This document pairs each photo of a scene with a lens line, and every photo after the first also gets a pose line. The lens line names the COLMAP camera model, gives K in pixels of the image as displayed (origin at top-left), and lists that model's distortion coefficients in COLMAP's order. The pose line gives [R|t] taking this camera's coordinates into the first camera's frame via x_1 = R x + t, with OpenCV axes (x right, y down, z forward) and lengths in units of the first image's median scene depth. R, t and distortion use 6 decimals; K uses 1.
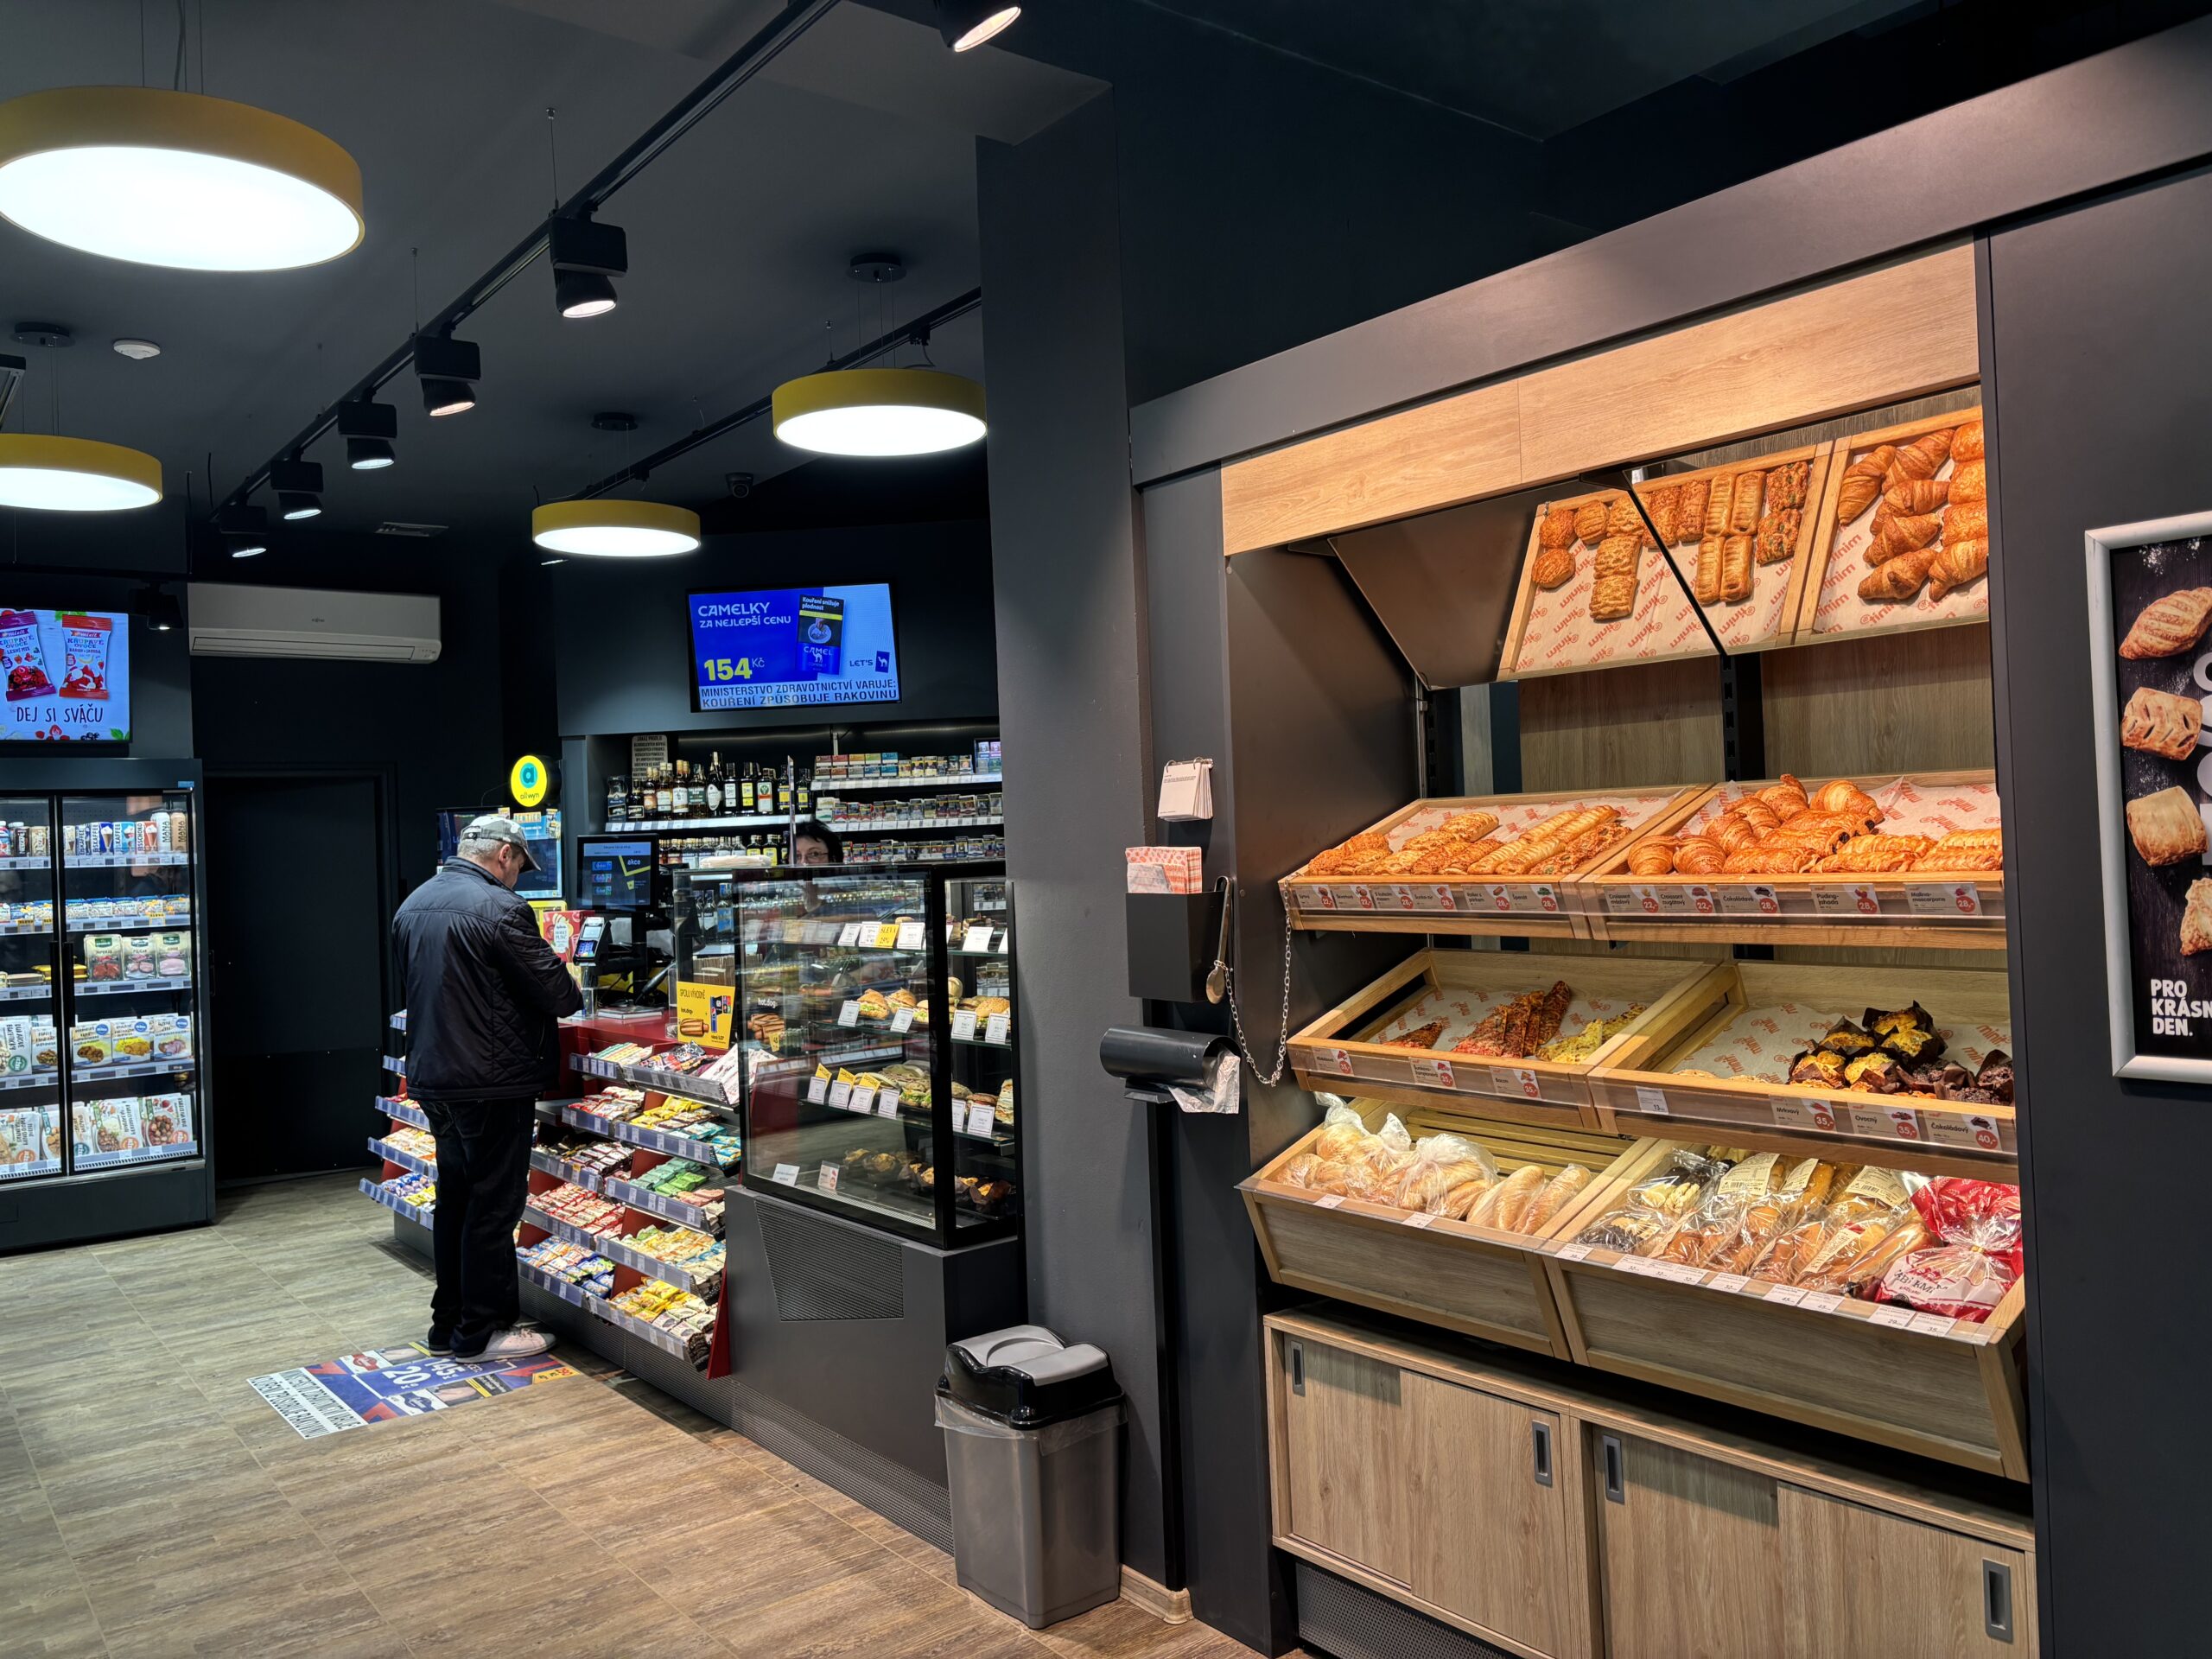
lens RADIAL K [[1687.0, 0, 1106.0], [0, 1687.0, 829.5], [0, 0, 1]] dist [0.115454, -0.141093]
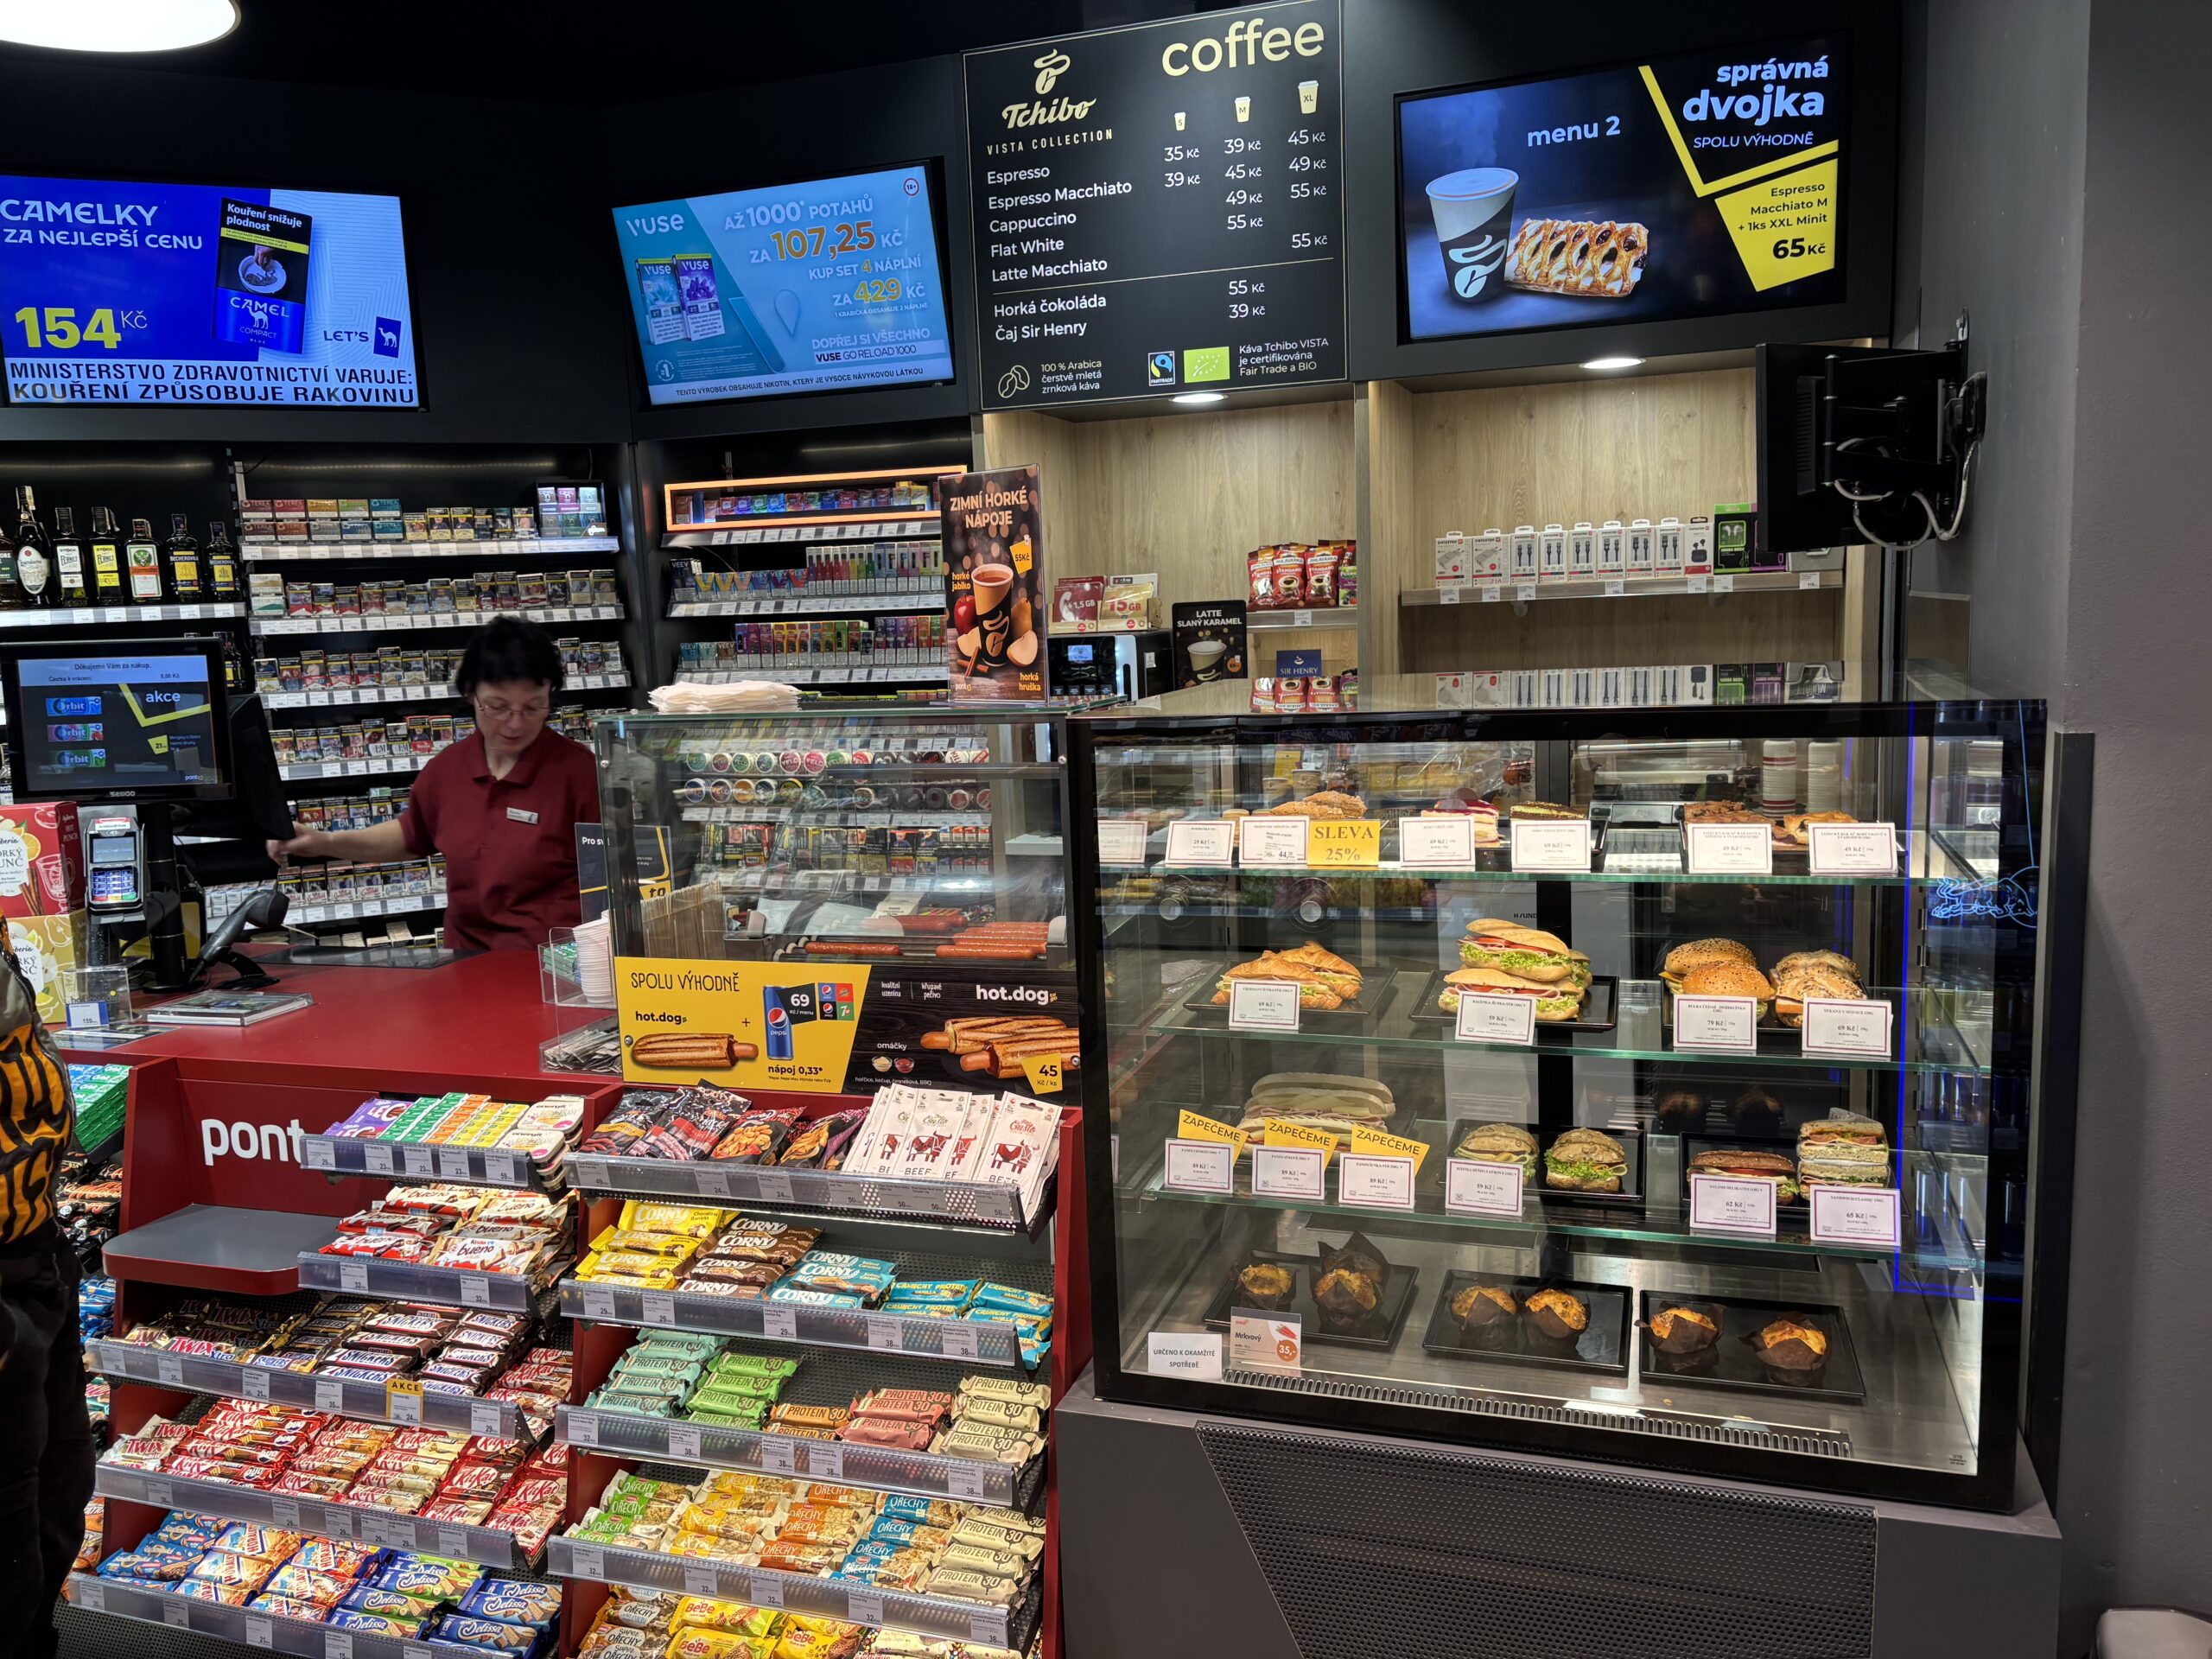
lens RADIAL K [[1687.0, 0, 1106.0], [0, 1687.0, 829.5], [0, 0, 1]] dist [0.115454, -0.141093]
pose [[0.836550, -0.071423, 0.543215, -0.328609], [0.008576, 0.993052, 0.117361, 0.001647], [-0.547823, -0.093520, 0.831350, 0.456423]]
